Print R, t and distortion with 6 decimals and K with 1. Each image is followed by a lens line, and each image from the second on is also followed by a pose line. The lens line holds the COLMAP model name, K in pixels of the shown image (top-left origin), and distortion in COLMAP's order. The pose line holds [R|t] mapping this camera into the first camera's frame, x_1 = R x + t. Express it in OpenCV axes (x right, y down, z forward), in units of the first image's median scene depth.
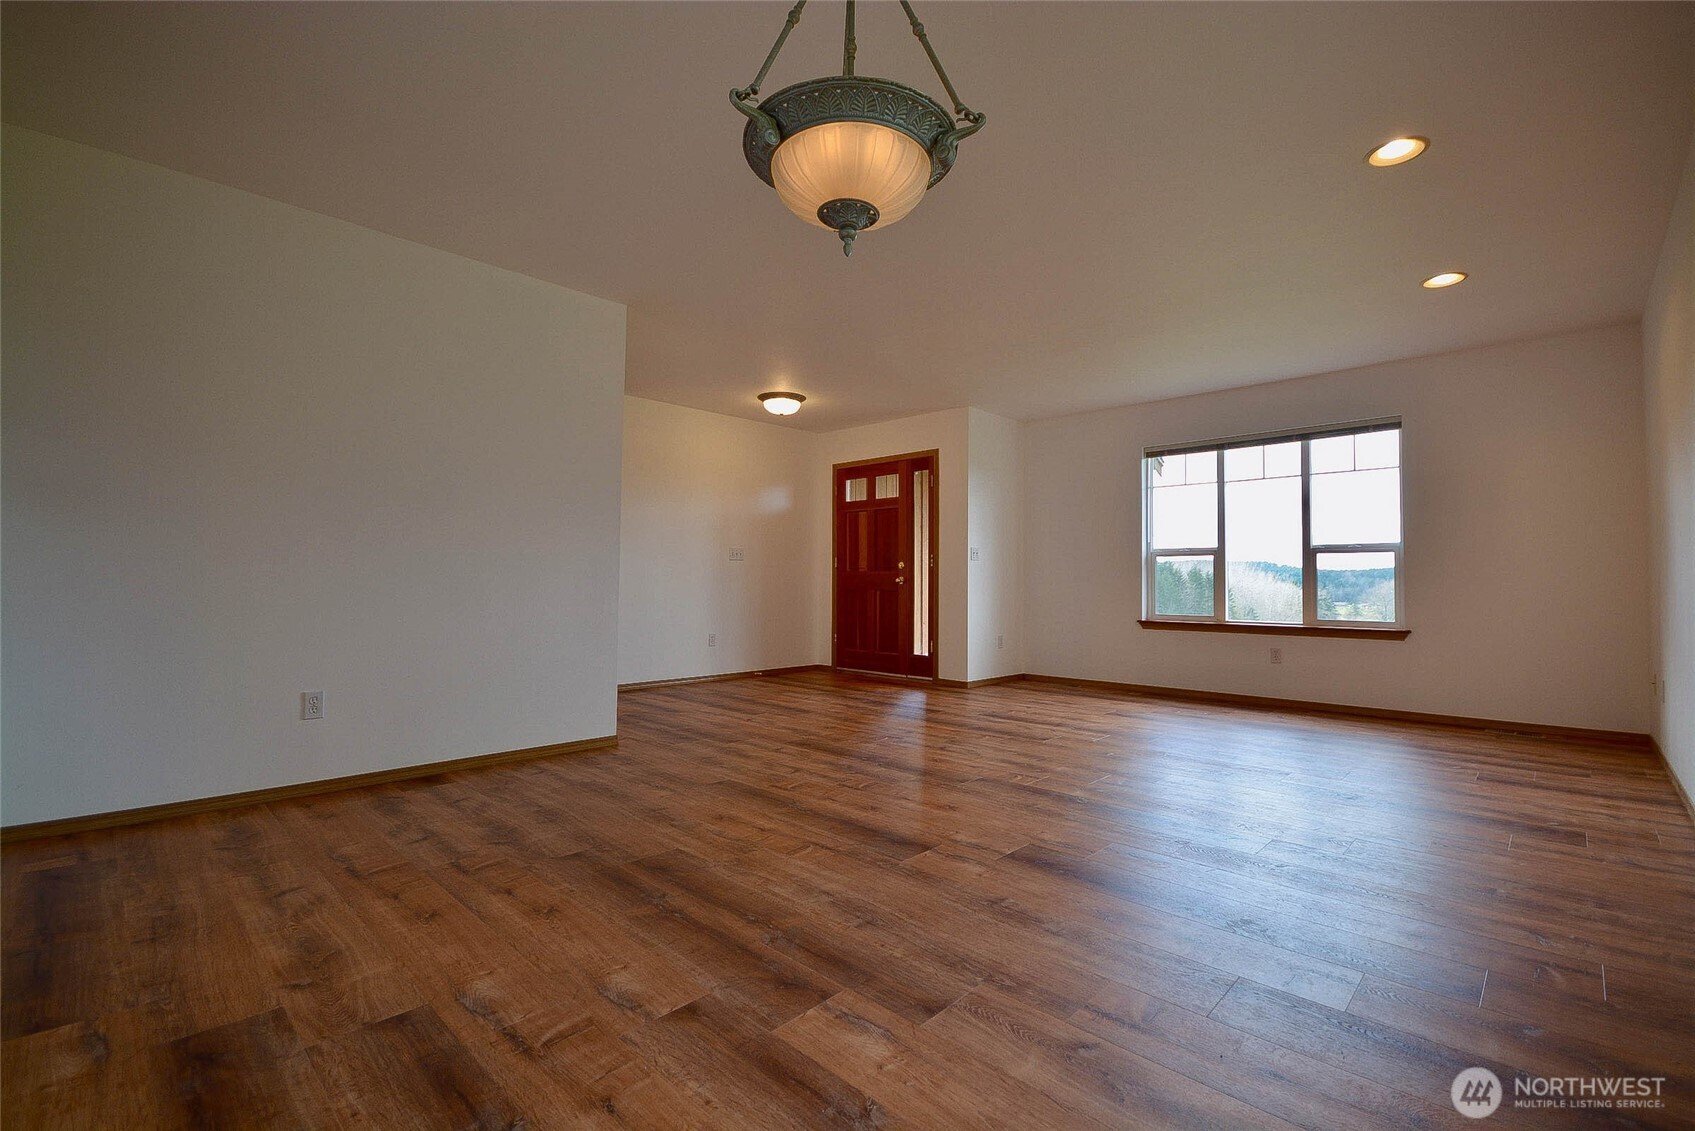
lens RADIAL K [[751.1, 0, 847.5], [0, 751.1, 565.5], [0, 0, 1]] dist [0.001517, 0.000258]
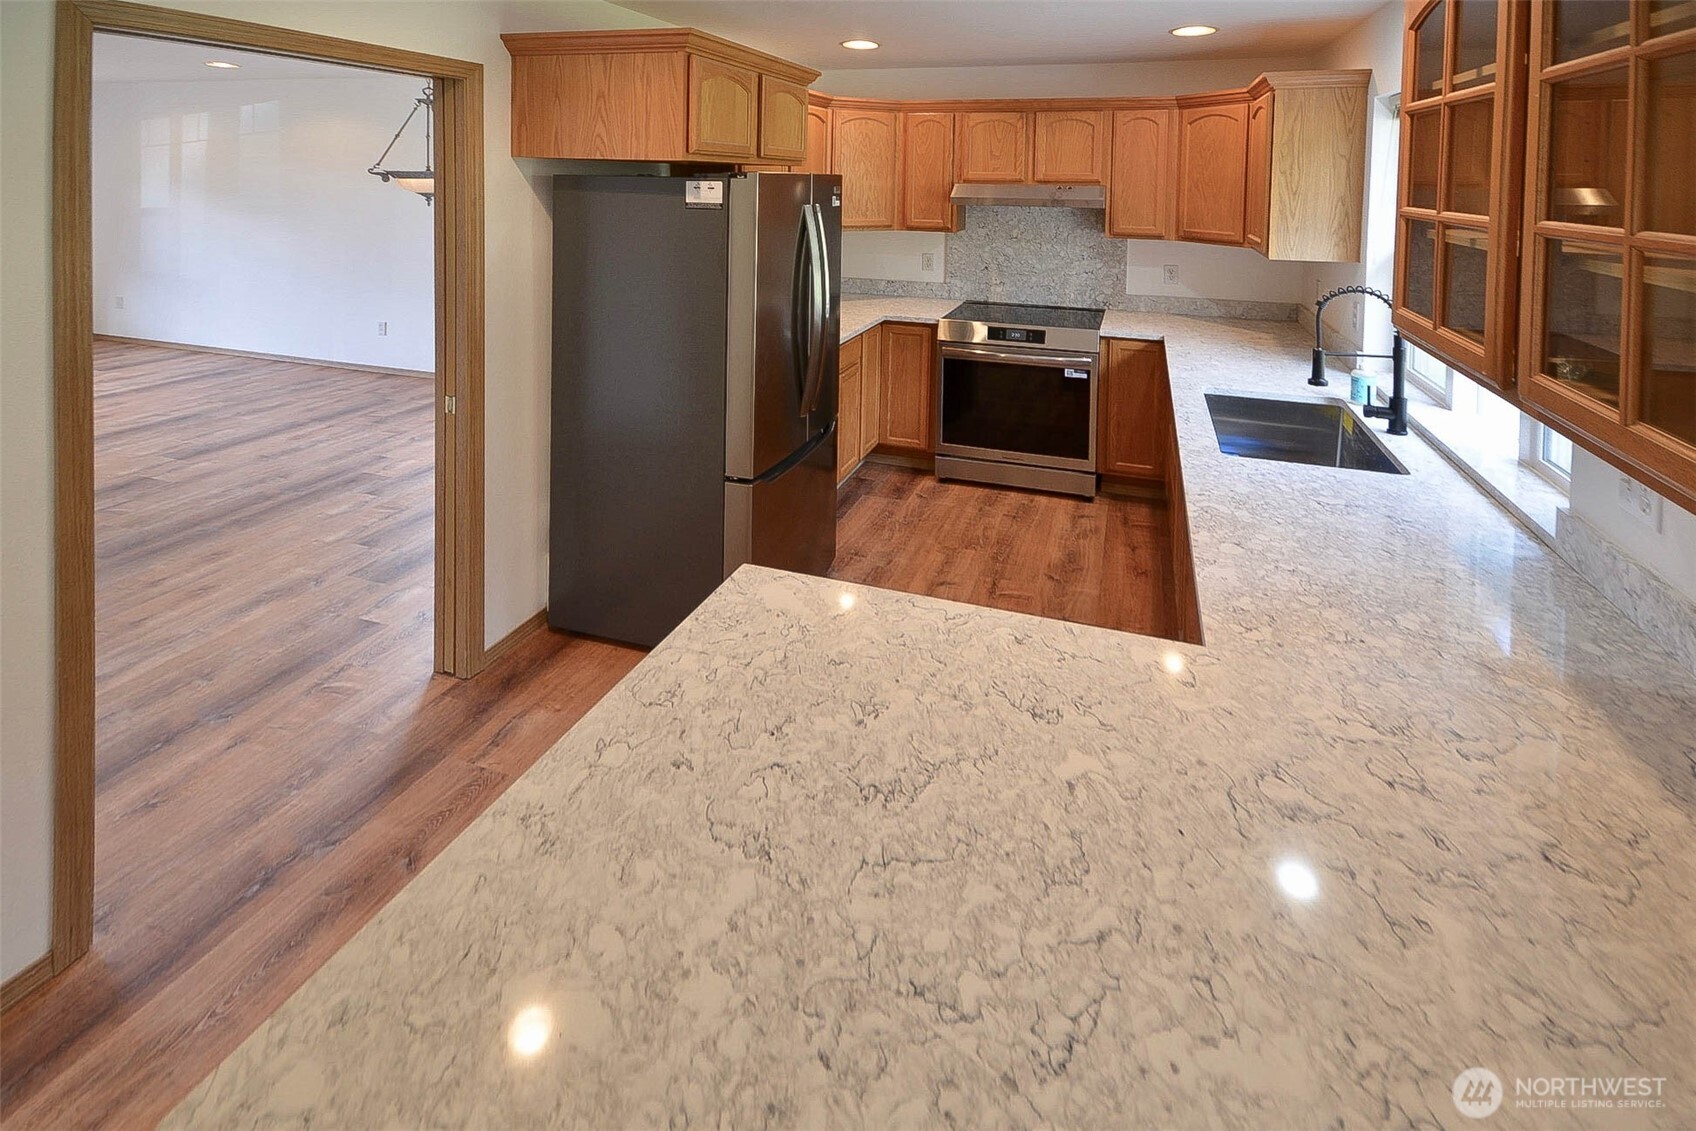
lens RADIAL K [[751.5, 0, 848.0], [0, 751.5, 565.5], [0, 0, 1]] dist [0.001517, 0.000258]
pose [[-0.422061, -0.423148, 0.801754, -2.110017], [-0.046331, 0.893297, 0.447073, -0.214398], [-0.905383, 0.151546, -0.396631, 0.507672]]
